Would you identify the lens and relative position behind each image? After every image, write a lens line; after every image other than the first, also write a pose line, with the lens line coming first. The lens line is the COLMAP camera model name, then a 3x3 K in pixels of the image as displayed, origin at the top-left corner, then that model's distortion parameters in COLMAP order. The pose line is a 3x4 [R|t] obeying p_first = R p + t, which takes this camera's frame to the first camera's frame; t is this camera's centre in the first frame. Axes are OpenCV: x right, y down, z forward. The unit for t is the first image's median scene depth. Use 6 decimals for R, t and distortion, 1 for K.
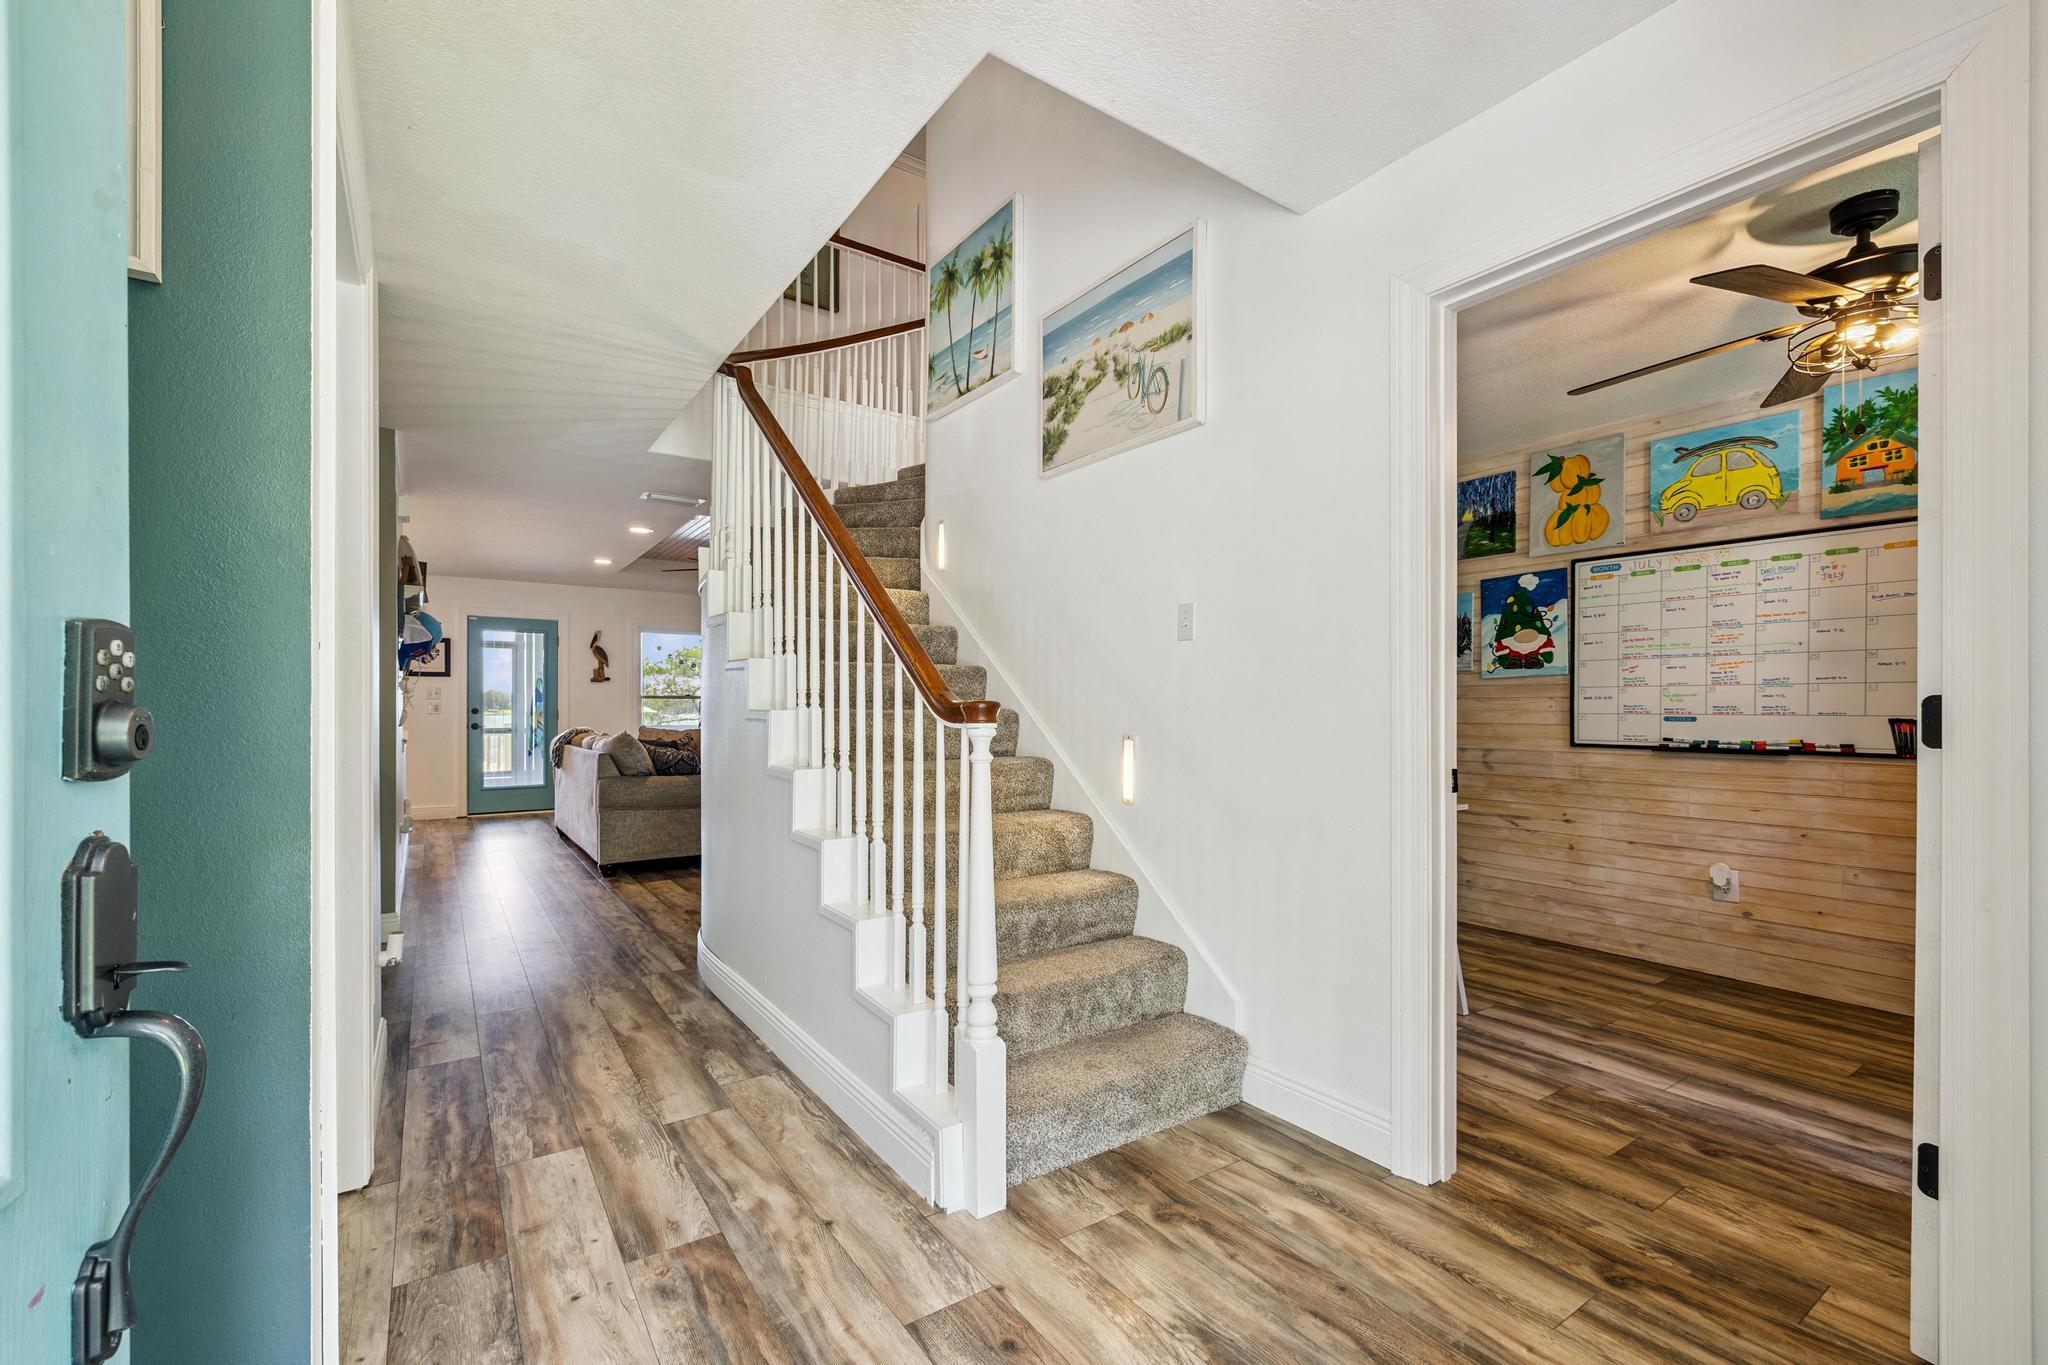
lens RADIAL K [[886.7, 0, 1024.5], [0, 886.7, 696.0], [0, 0, 1]] dist [0.002355, 0.000069]
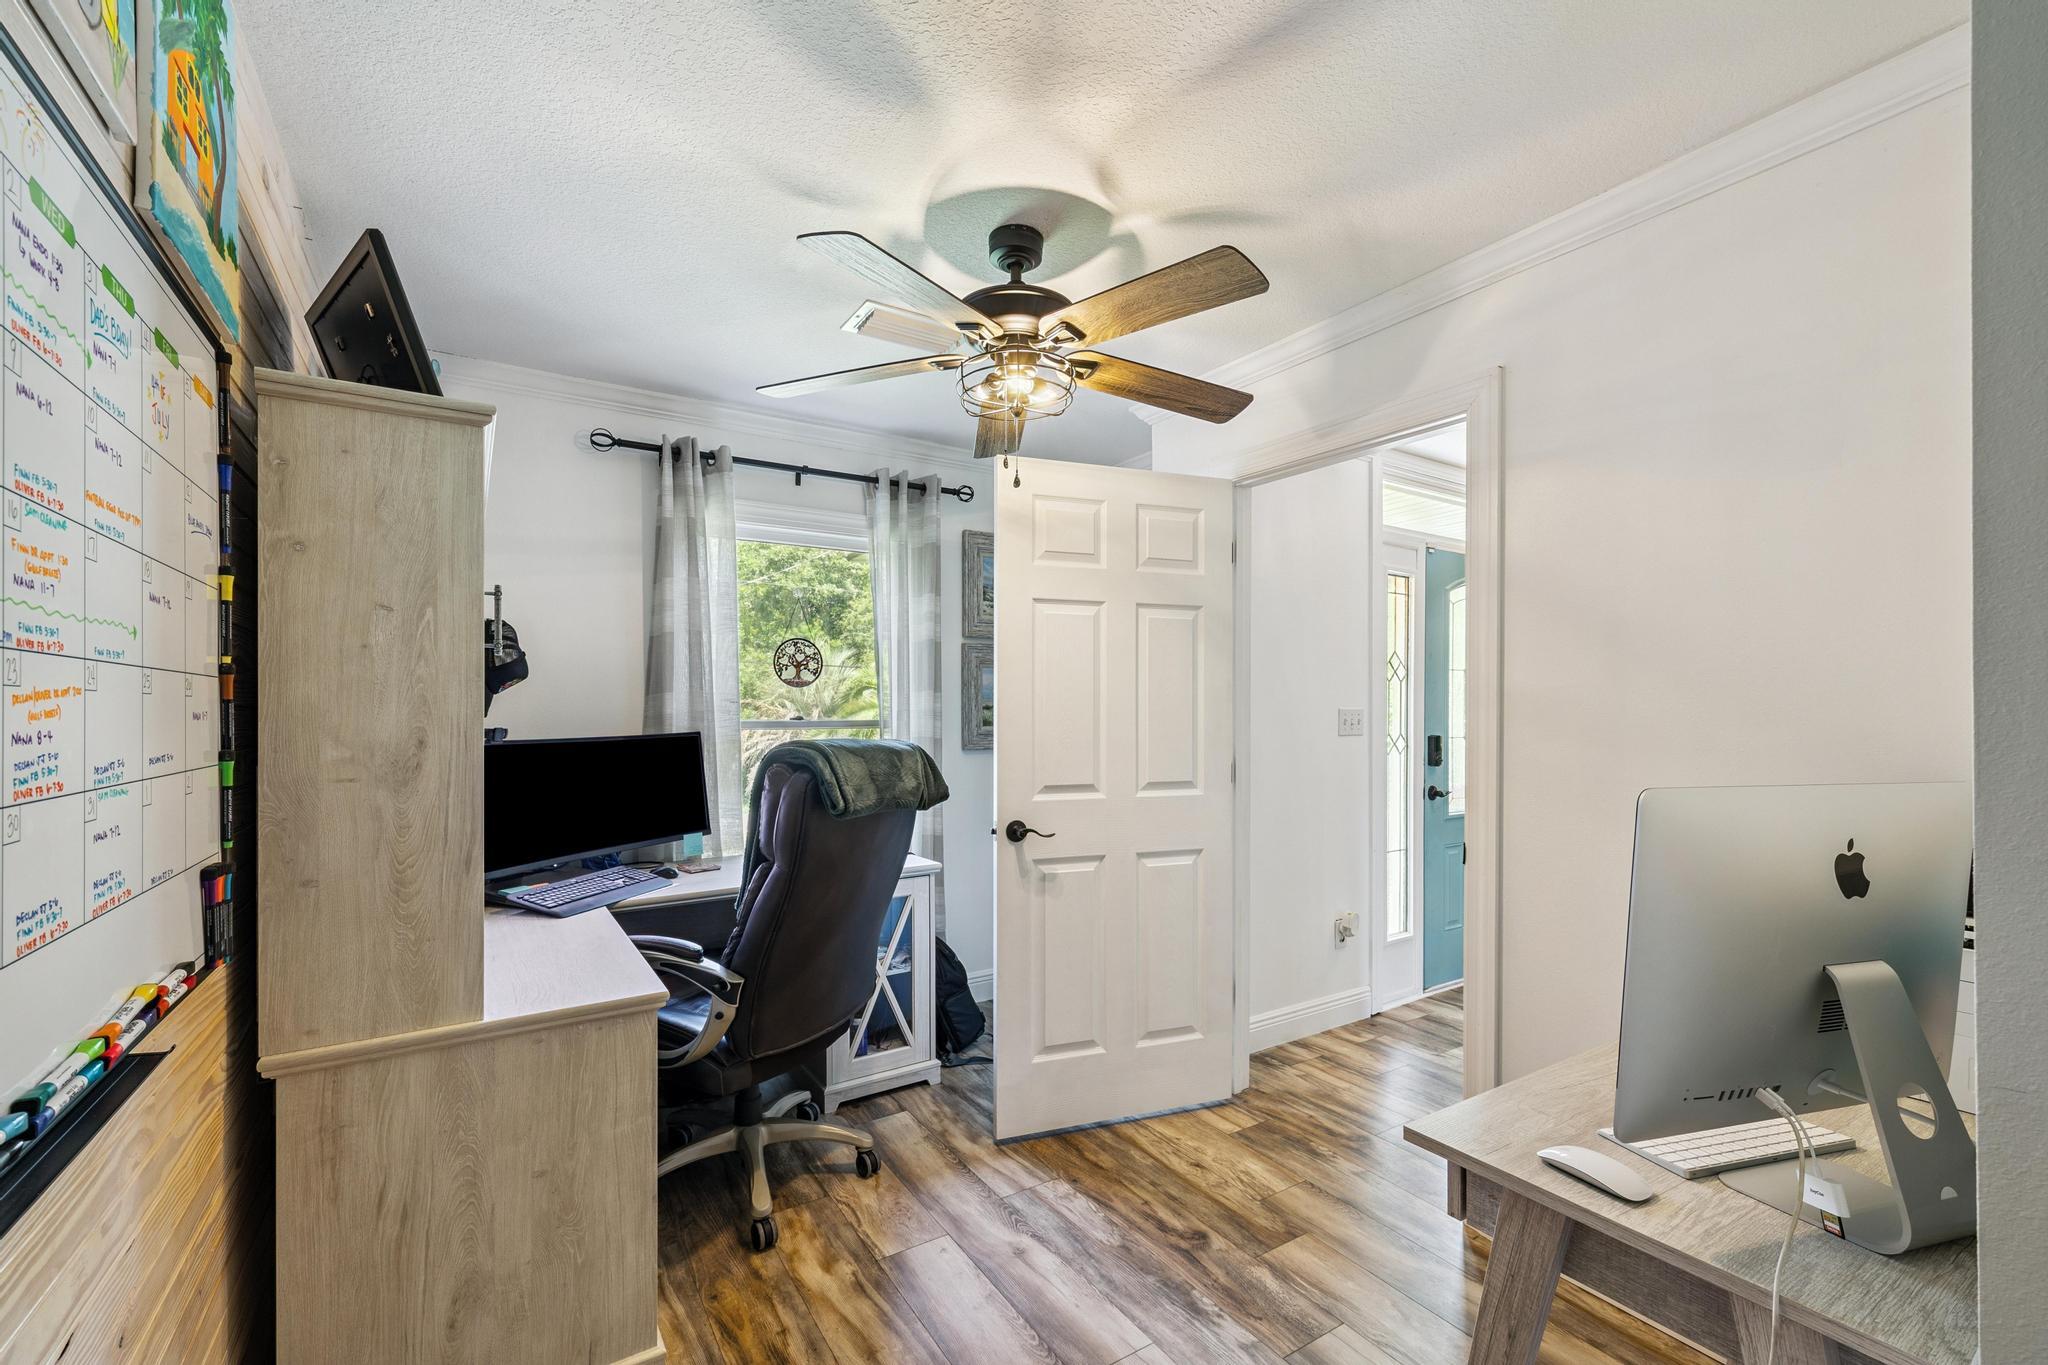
lens RADIAL K [[864.6, 0, 1045.6], [0, 864.6, 717.2], [0, 0, 1]] dist [0.002884, 0.000457]
pose [[-0.999699, -0.002405, 0.024412, 0.915695], [-0.002501, 0.999989, -0.003878, -0.053383], [-0.024403, -0.003938, -0.999694, 1.952672]]
